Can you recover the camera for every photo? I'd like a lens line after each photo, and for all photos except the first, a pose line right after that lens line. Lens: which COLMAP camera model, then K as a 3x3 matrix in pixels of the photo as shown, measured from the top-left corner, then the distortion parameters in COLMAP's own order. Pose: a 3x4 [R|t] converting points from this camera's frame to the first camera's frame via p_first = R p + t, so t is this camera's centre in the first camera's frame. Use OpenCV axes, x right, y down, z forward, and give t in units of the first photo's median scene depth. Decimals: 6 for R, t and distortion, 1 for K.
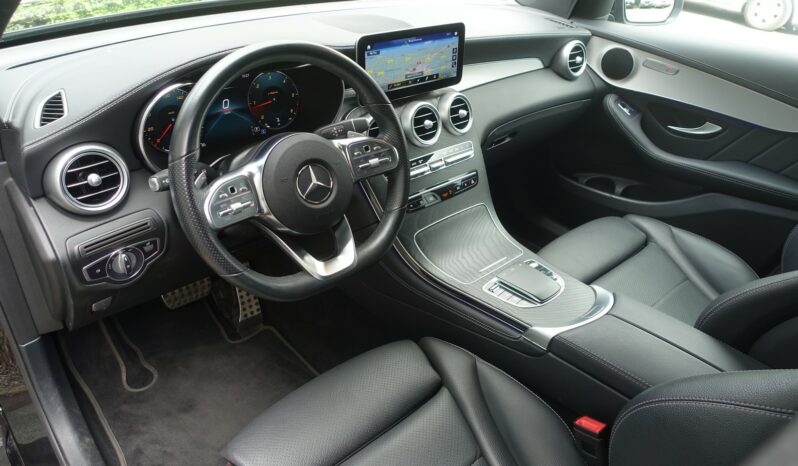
lens RADIAL K [[548.4, 0, 399.0], [0, 548.4, 233.0], [0, 0, 1]] dist [-0.002137, -0.000849]
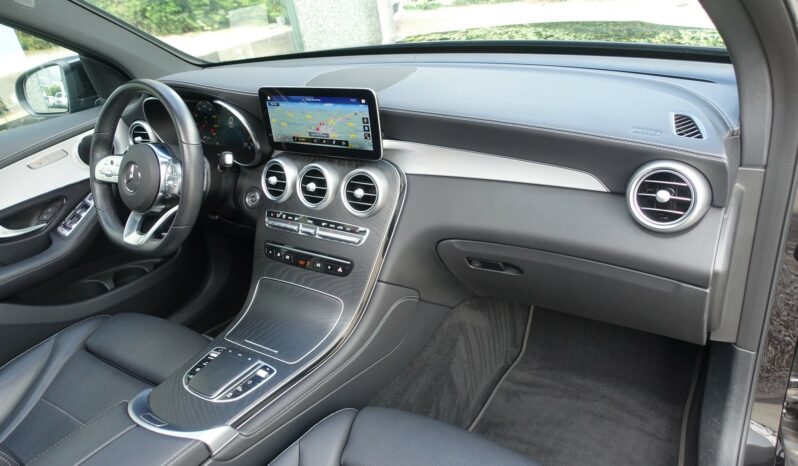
lens RADIAL K [[548.4, 0, 399.0], [0, 548.4, 233.0], [0, 0, 1]] dist [-0.002137, -0.000849]
pose [[0.240145, 0.371795, -0.896715, 0.905299], [-0.383525, 0.884933, 0.264200, -0.407489], [0.891762, 0.280466, 0.355105, 0.765818]]
